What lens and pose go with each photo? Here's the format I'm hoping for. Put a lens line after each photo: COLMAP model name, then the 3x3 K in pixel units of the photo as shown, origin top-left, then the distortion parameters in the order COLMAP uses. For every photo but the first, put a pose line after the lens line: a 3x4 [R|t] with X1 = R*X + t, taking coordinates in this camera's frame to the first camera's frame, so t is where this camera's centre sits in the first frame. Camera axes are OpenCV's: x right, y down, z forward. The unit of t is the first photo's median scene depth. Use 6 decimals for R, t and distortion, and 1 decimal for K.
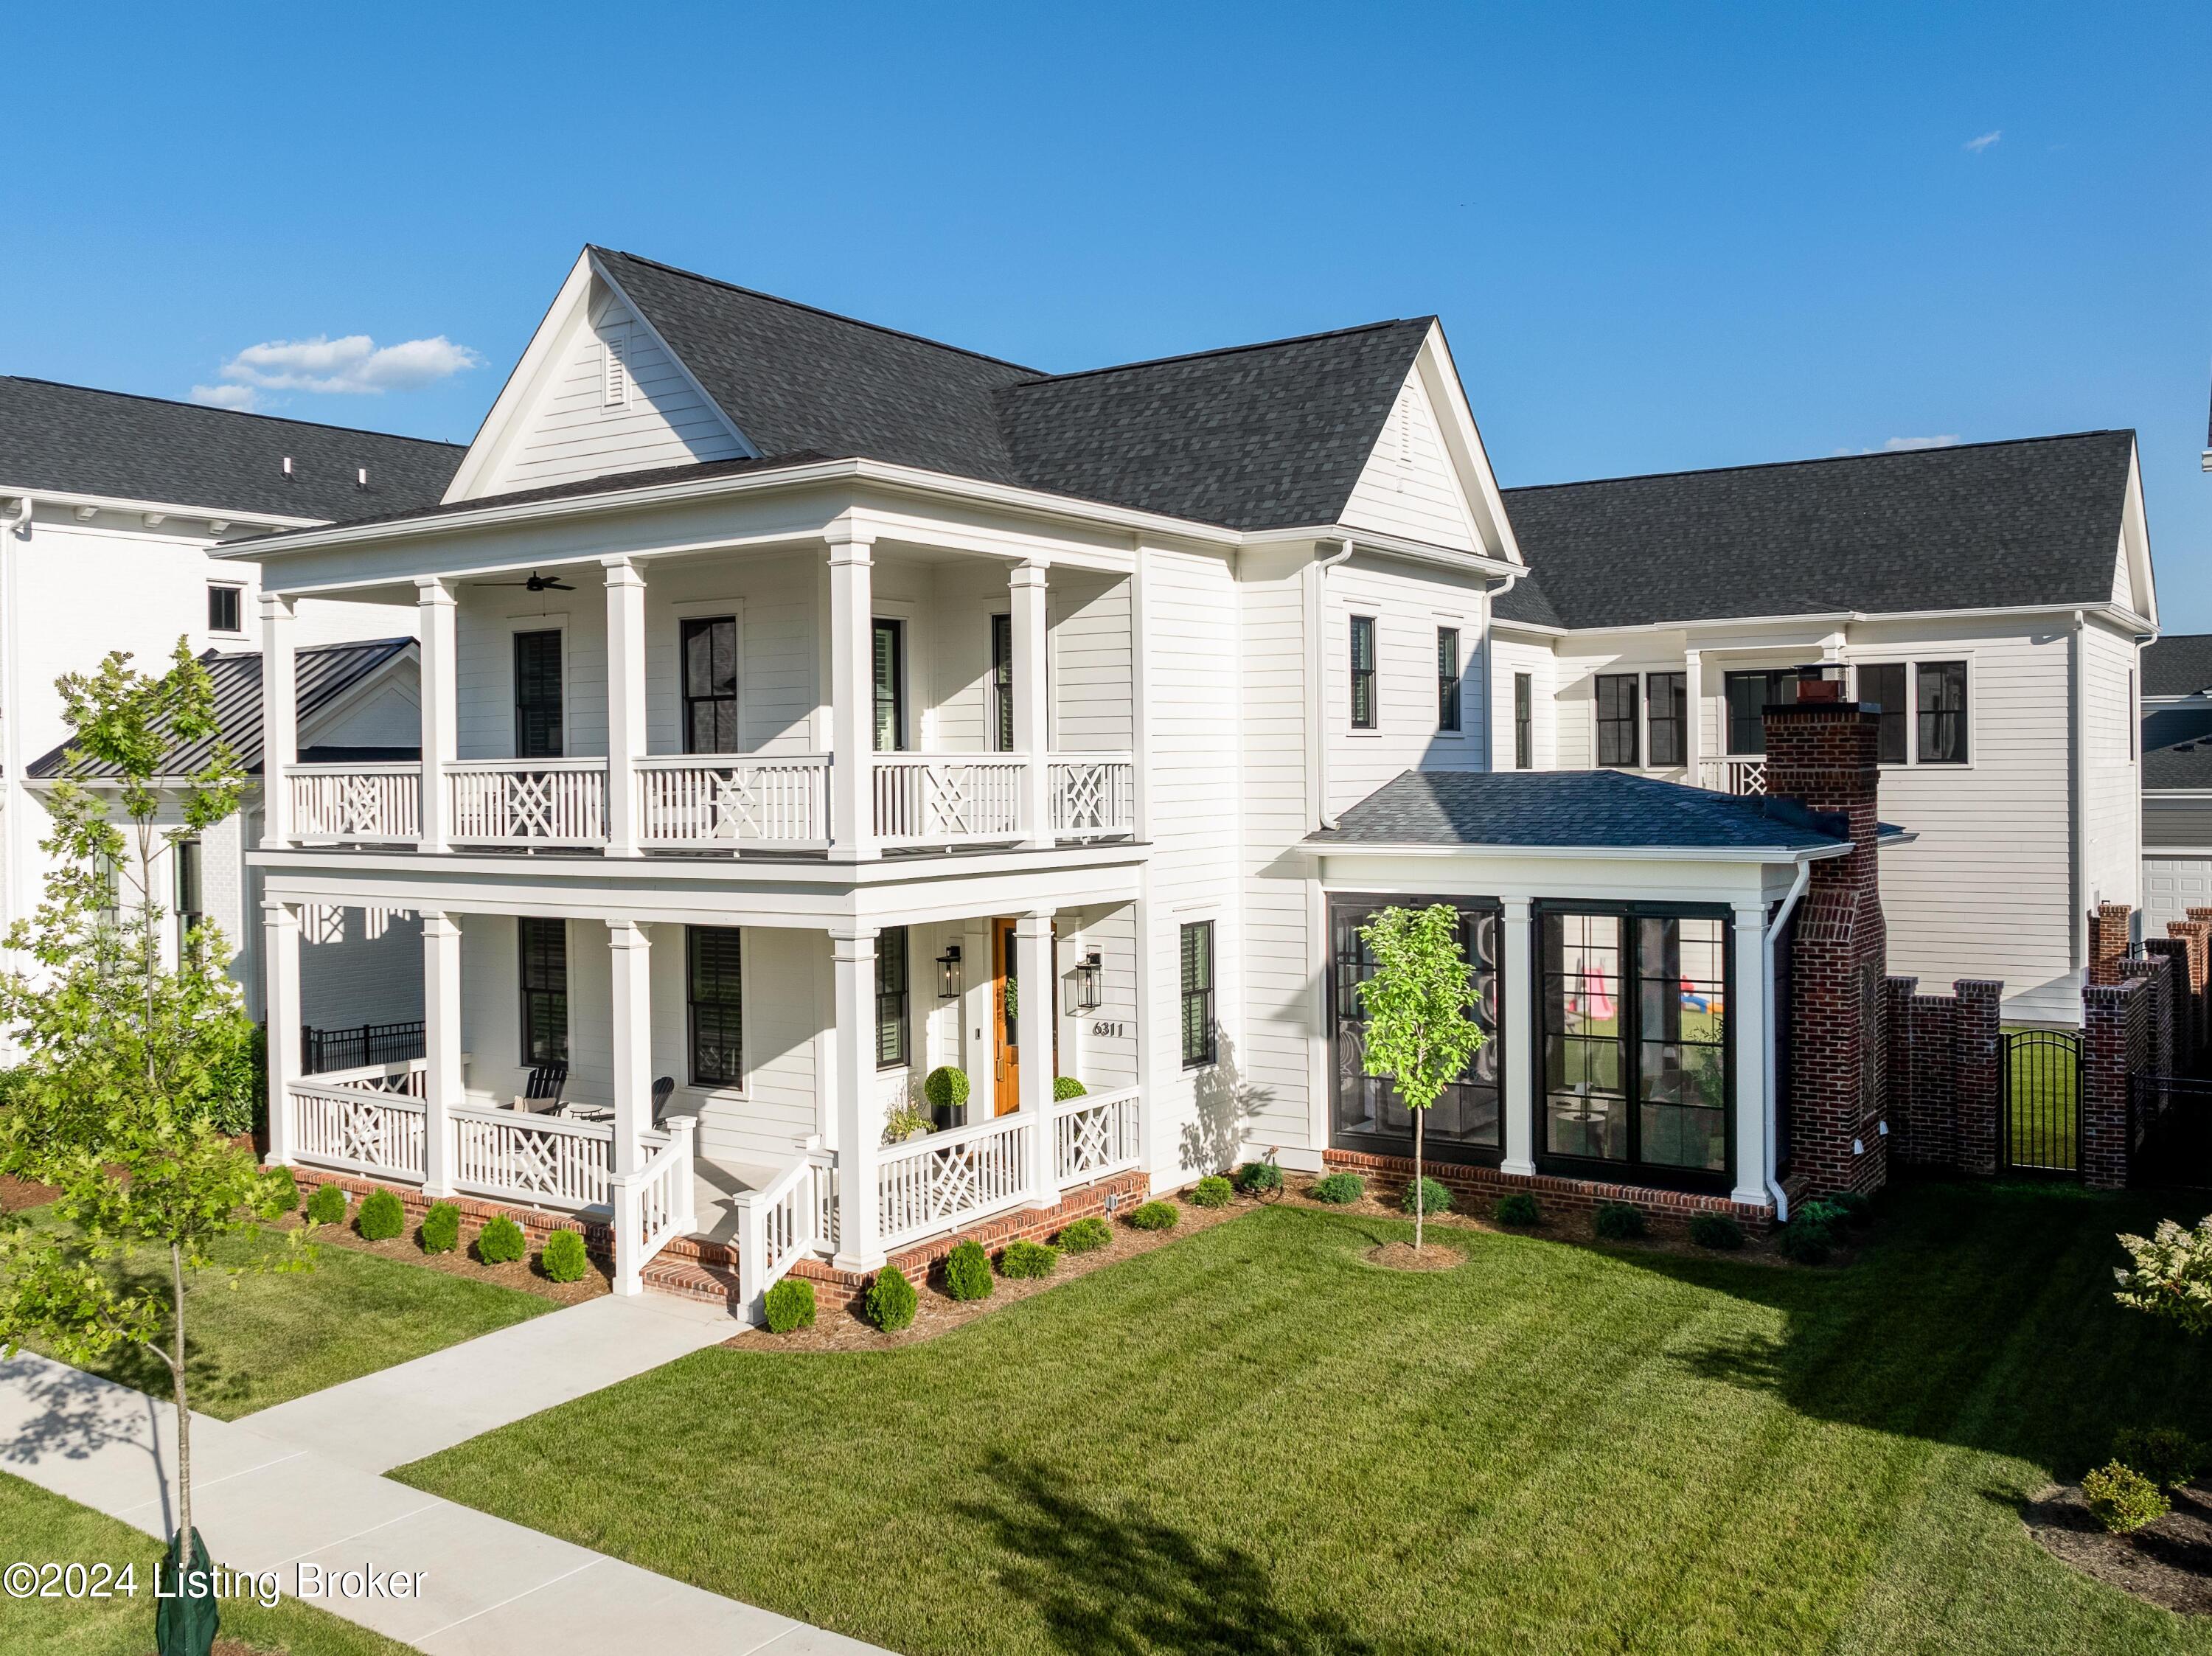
lens RADIAL K [[1941.5, 0, 1049.8], [0, 1941.5, 786.4], [0, 0, 1]] dist [-0.040260, -0.011432]
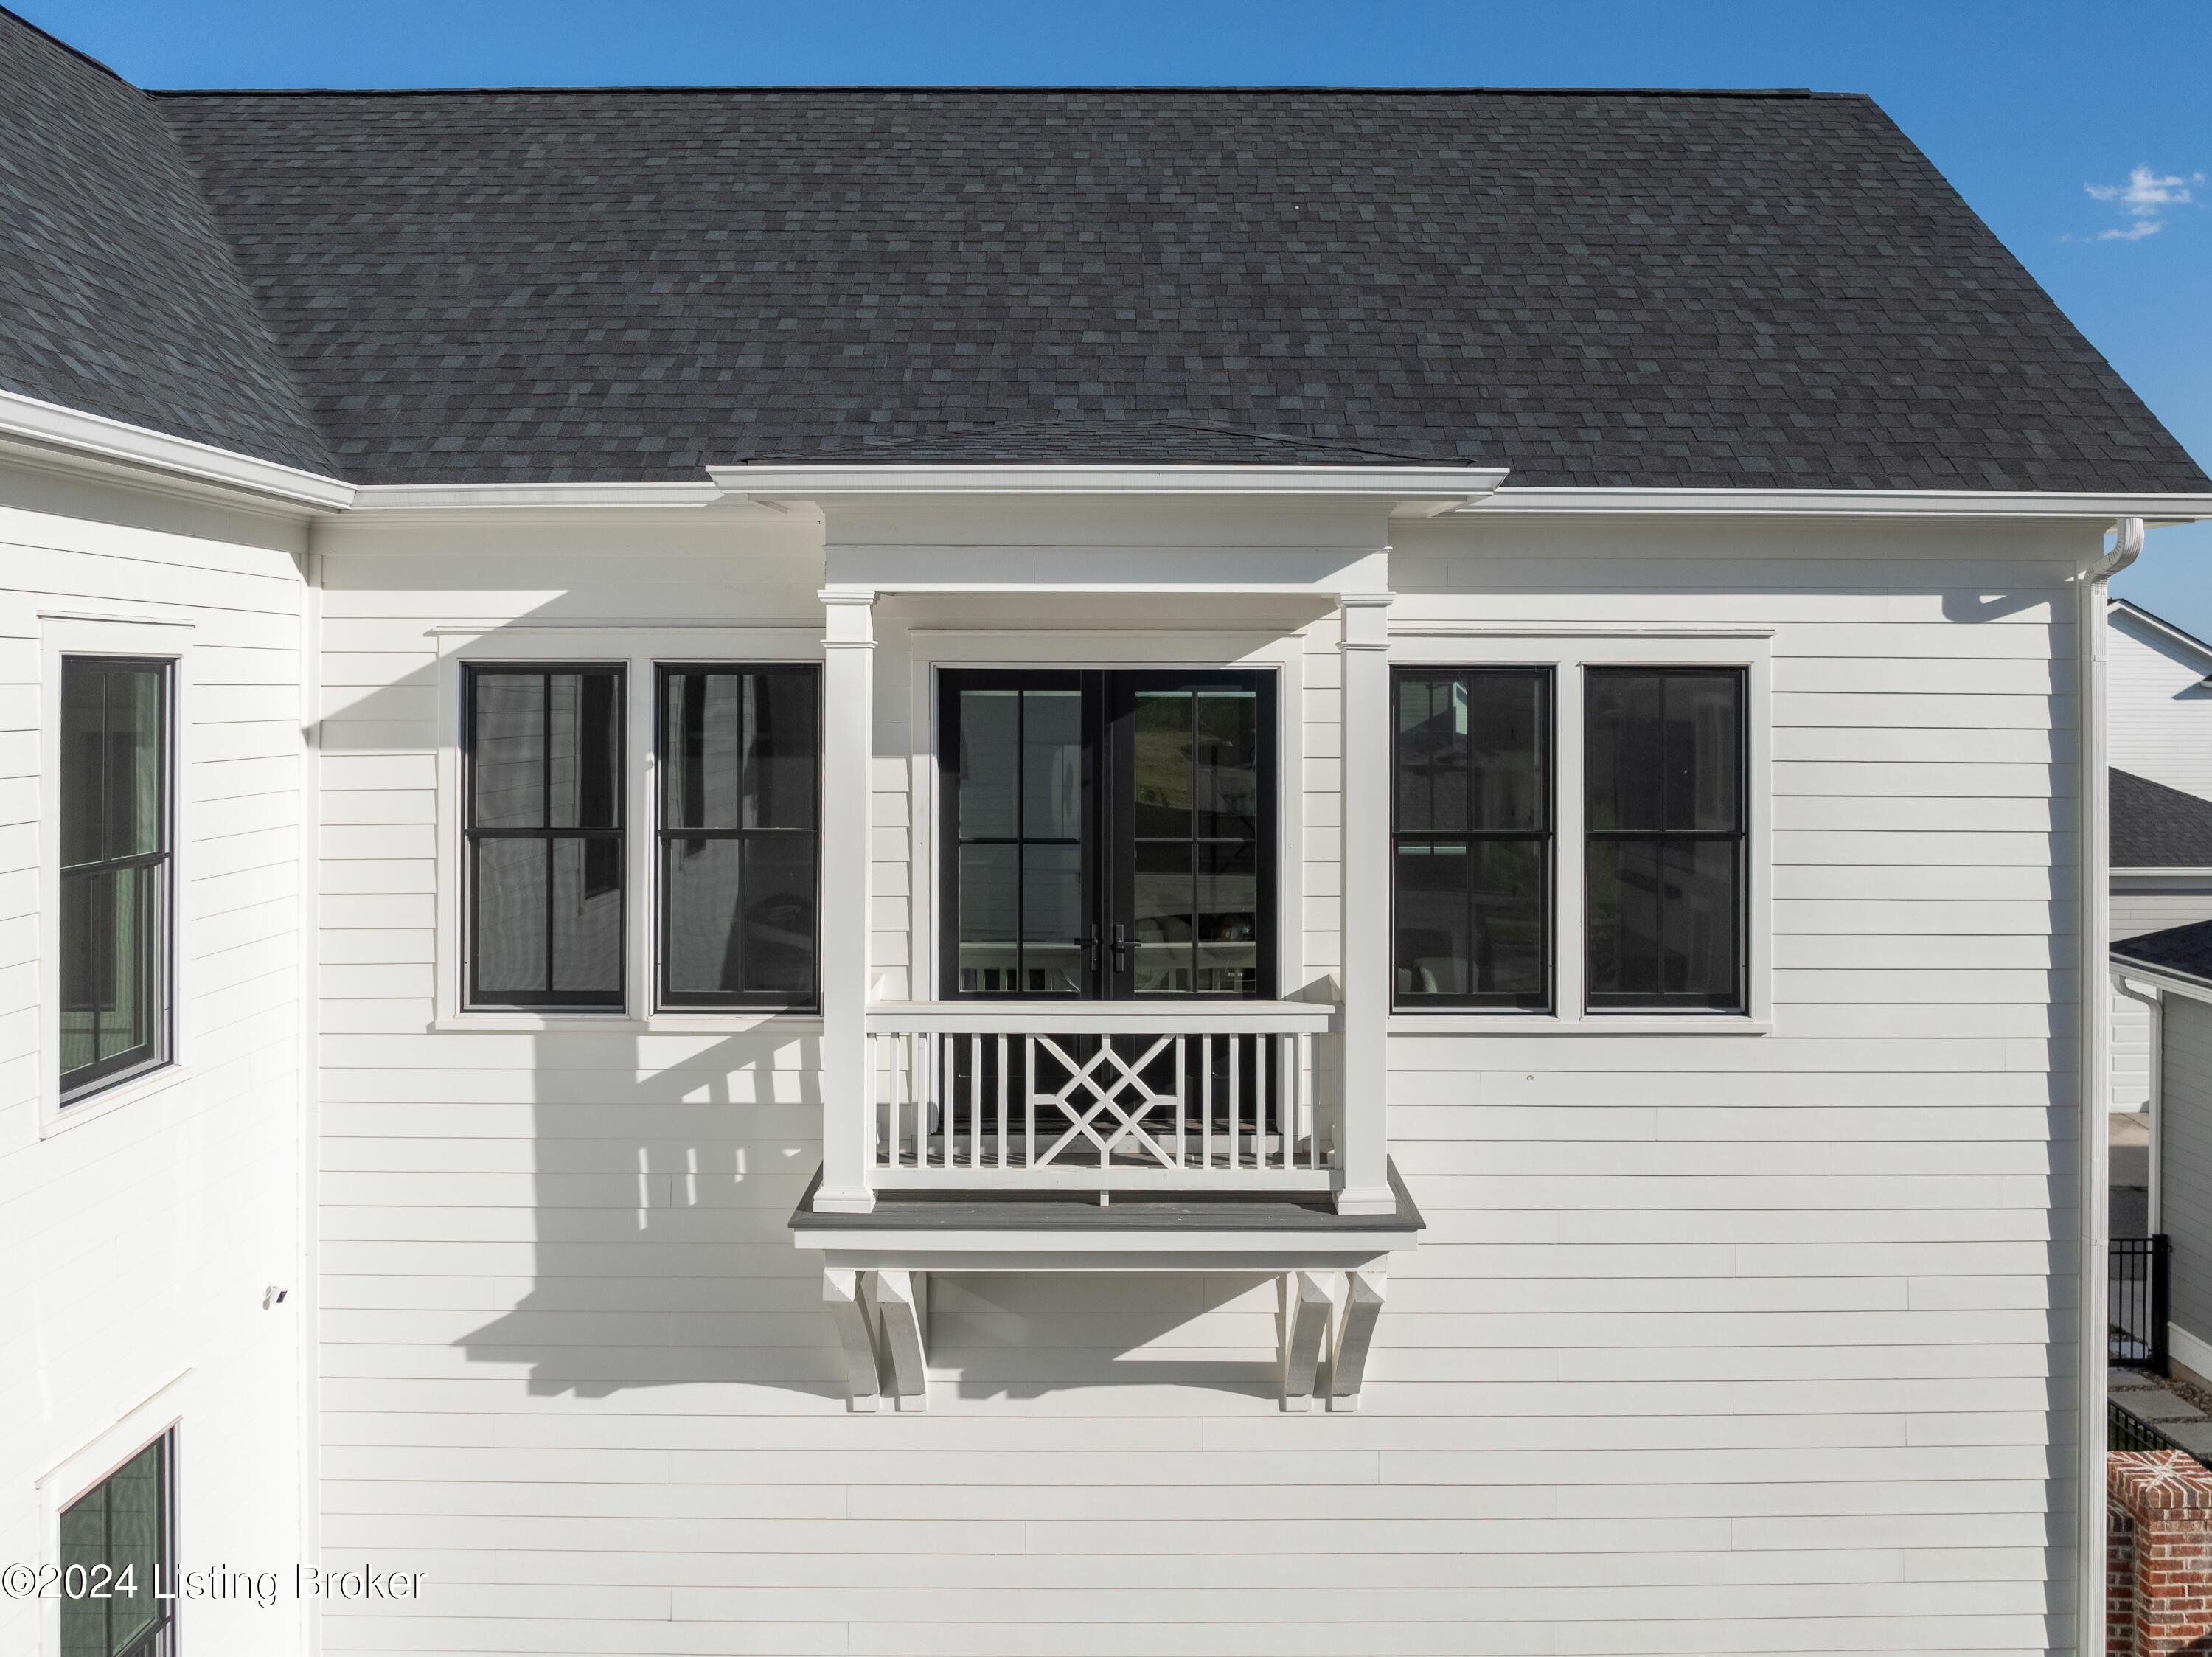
lens RADIAL K [[1686.2, 0, 1110.3], [0, 1686.2, 670.6], [0, 0, 1]] dist [-0.039632, -0.002327]
pose [[0.820082, 0.019764, 0.571905, 0.383685], [-0.009380, 0.999733, -0.021098, -0.090281], [-0.572169, 0.011938, 0.820049, 1.306708]]
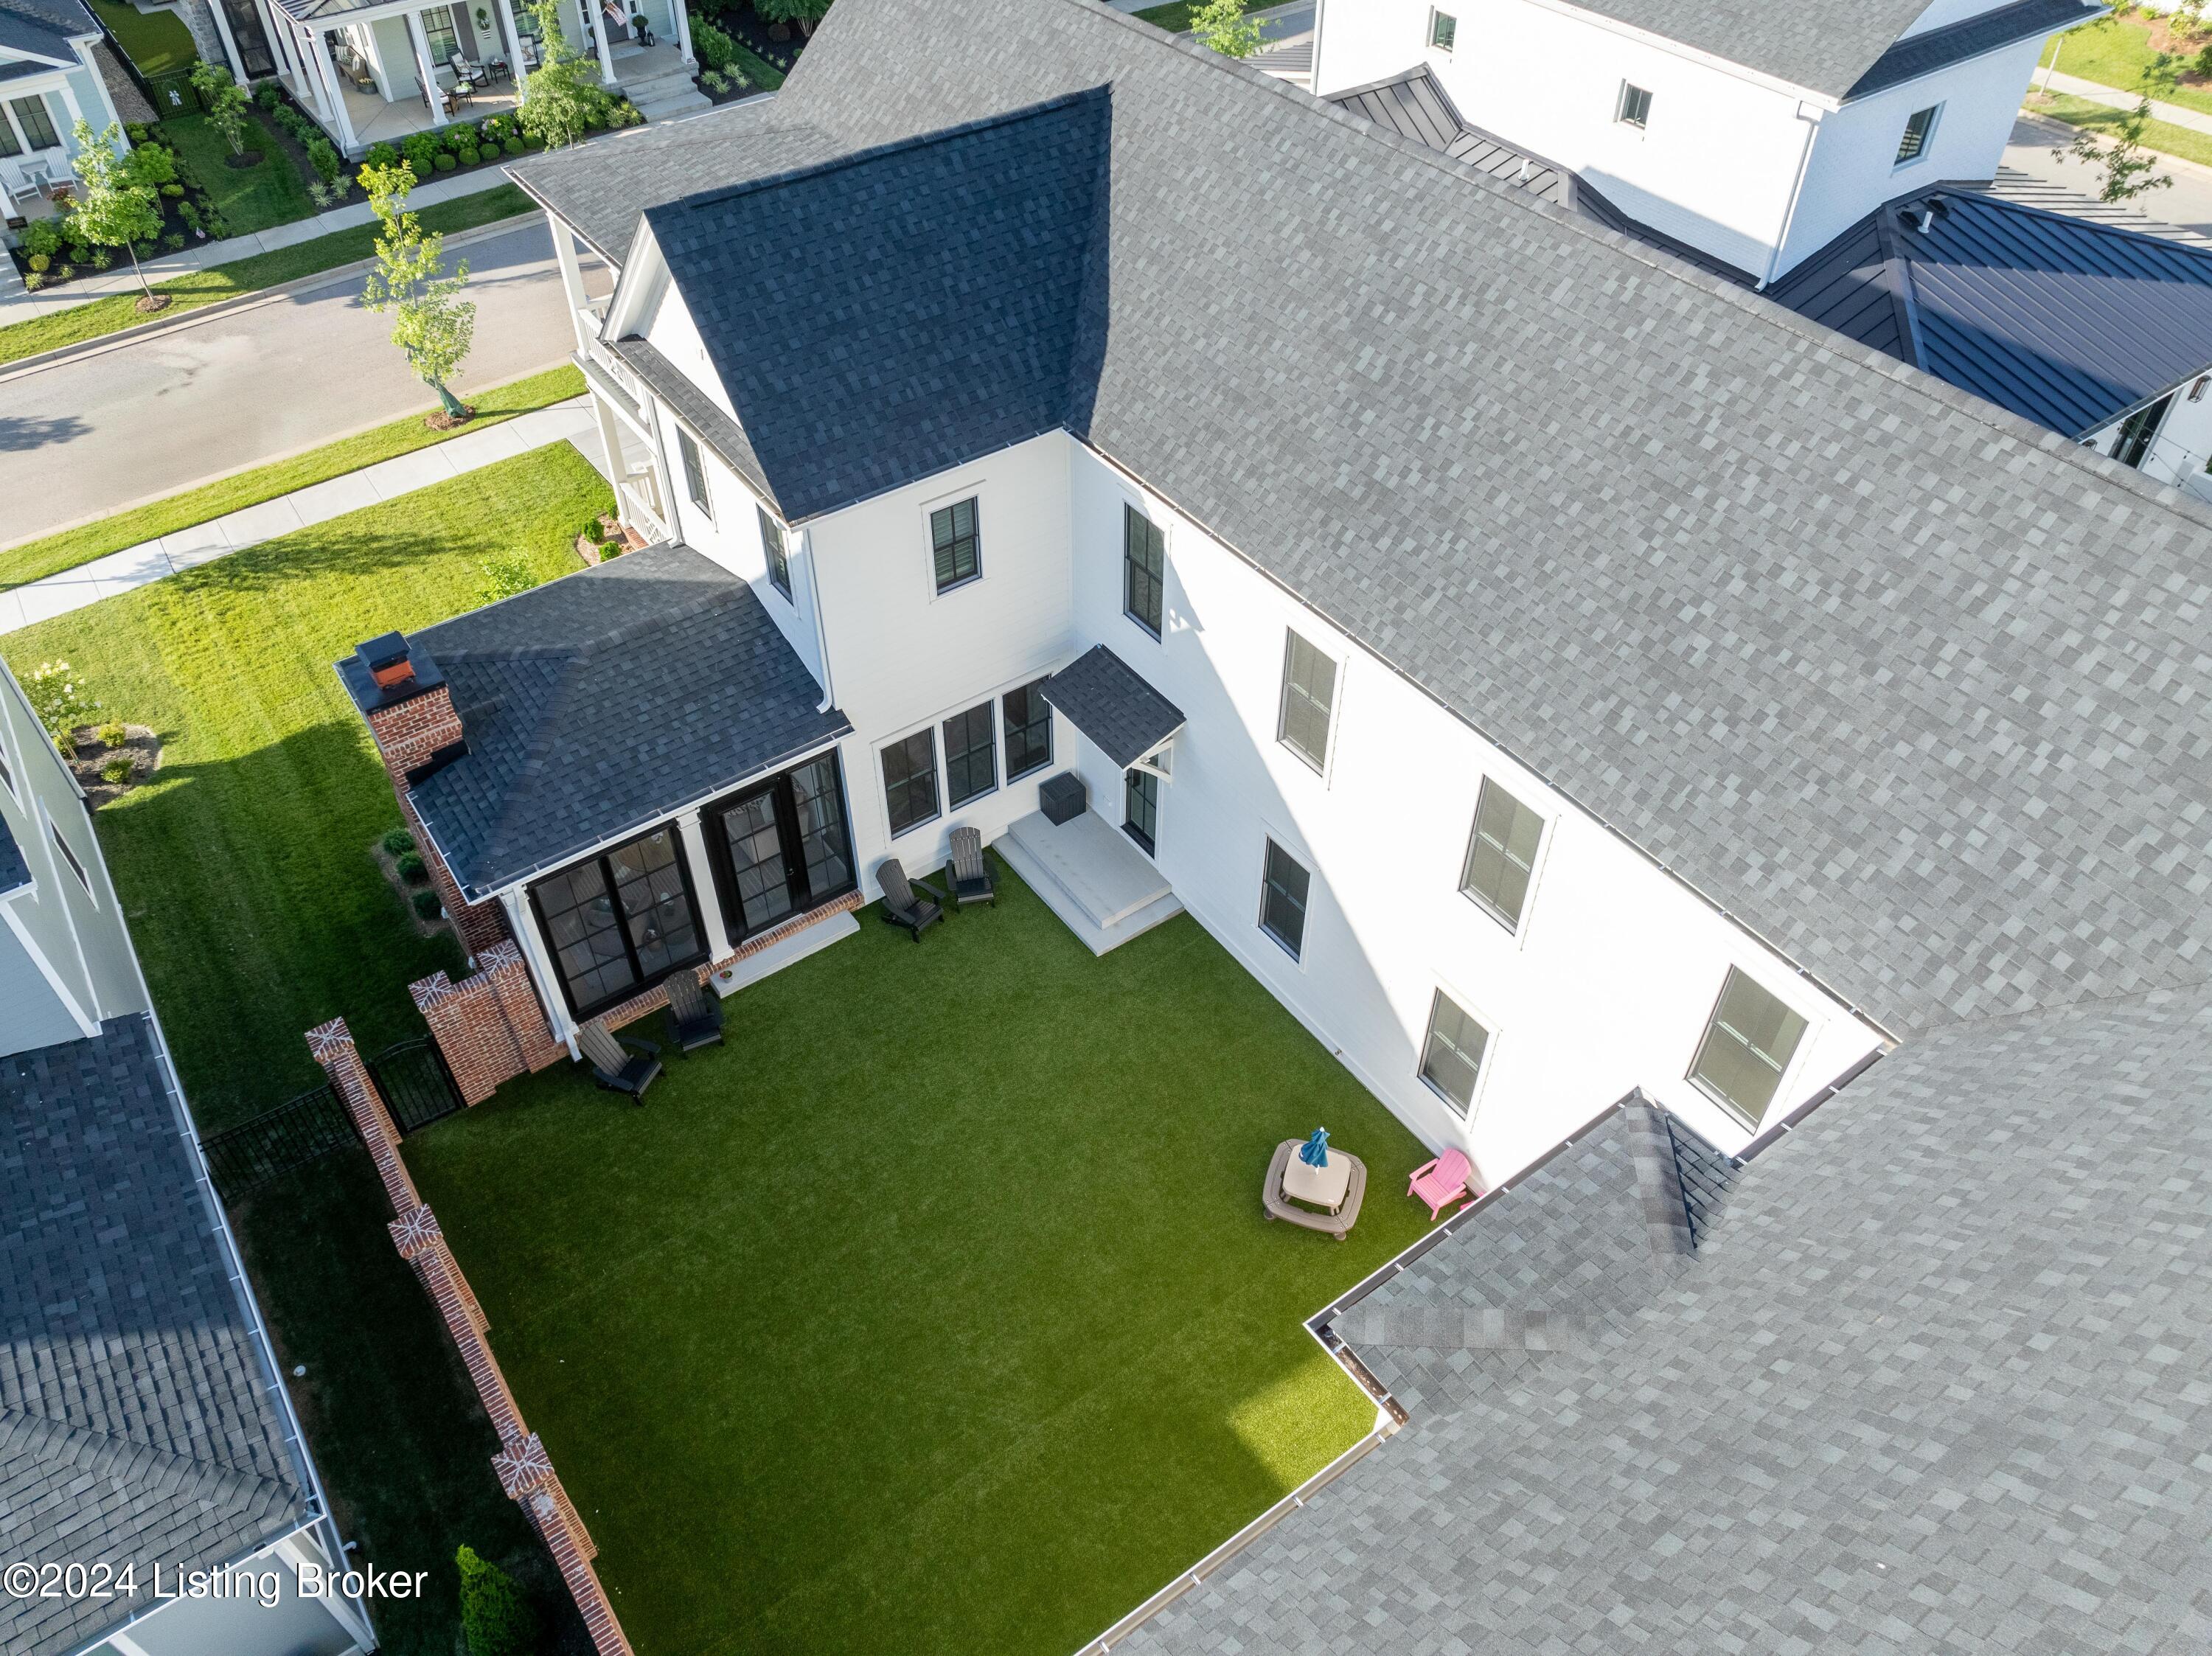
lens RADIAL K [[1609.1, 0, 1050.0], [0, 1609.1, 818.9], [0, 0, 1]] dist [-0.055287, 0.022903]
pose [[-0.349838, 0.668939, -0.655847, 0.897454], [0.018156, 0.704795, 0.709179, -0.618695], [0.936634, 0.236190, -0.258709, 1.553058]]
